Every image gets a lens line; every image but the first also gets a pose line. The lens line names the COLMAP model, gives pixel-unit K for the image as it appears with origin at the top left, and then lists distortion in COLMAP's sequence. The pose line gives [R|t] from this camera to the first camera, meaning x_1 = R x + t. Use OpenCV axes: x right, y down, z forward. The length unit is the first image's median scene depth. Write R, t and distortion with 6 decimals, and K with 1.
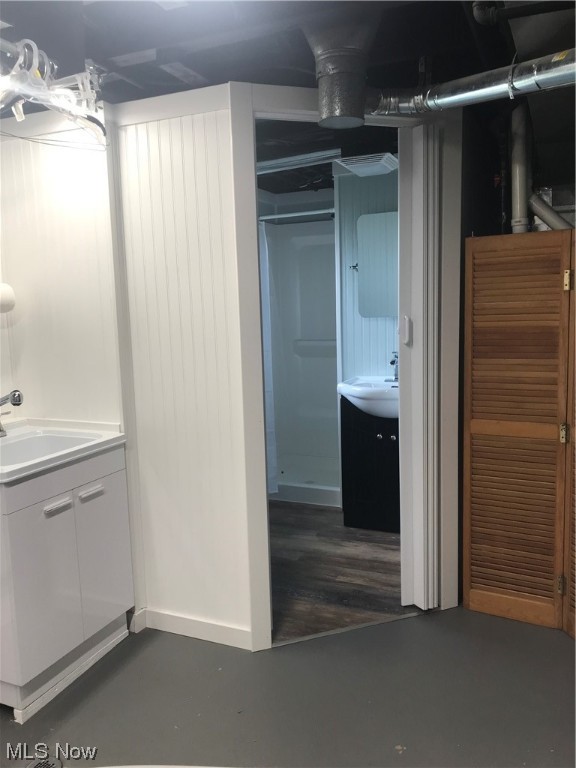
lens RADIAL K [[630.9, 0, 288.0], [0, 630.9, 384.0], [0, 0, 1]] dist [0.031624, -0.012948]
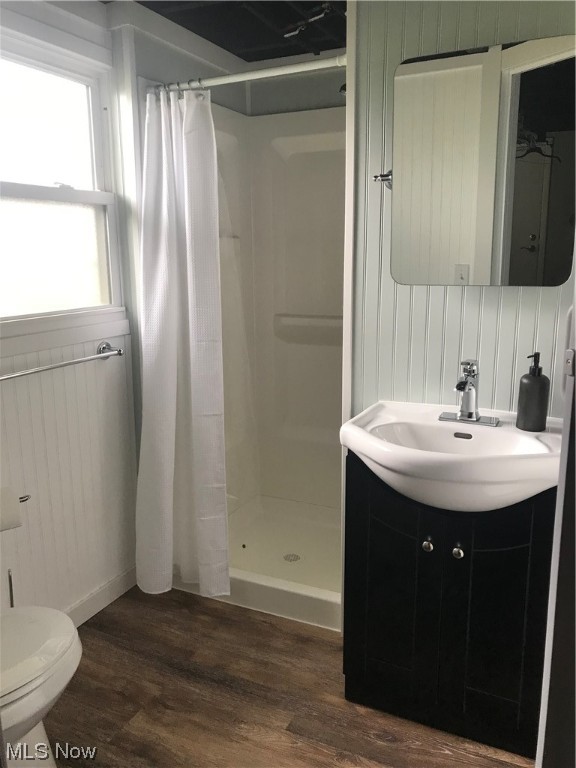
lens RADIAL K [[630.7, 0, 288.0], [0, 630.7, 384.0], [0, 0, 1]] dist [-0.057490, -0.002138]
pose [[0.999619, 0.026923, -0.006053, 0.032062], [-0.026384, 0.996742, 0.076219, -0.052276], [0.008085, -0.076030, 0.997073, 0.422712]]
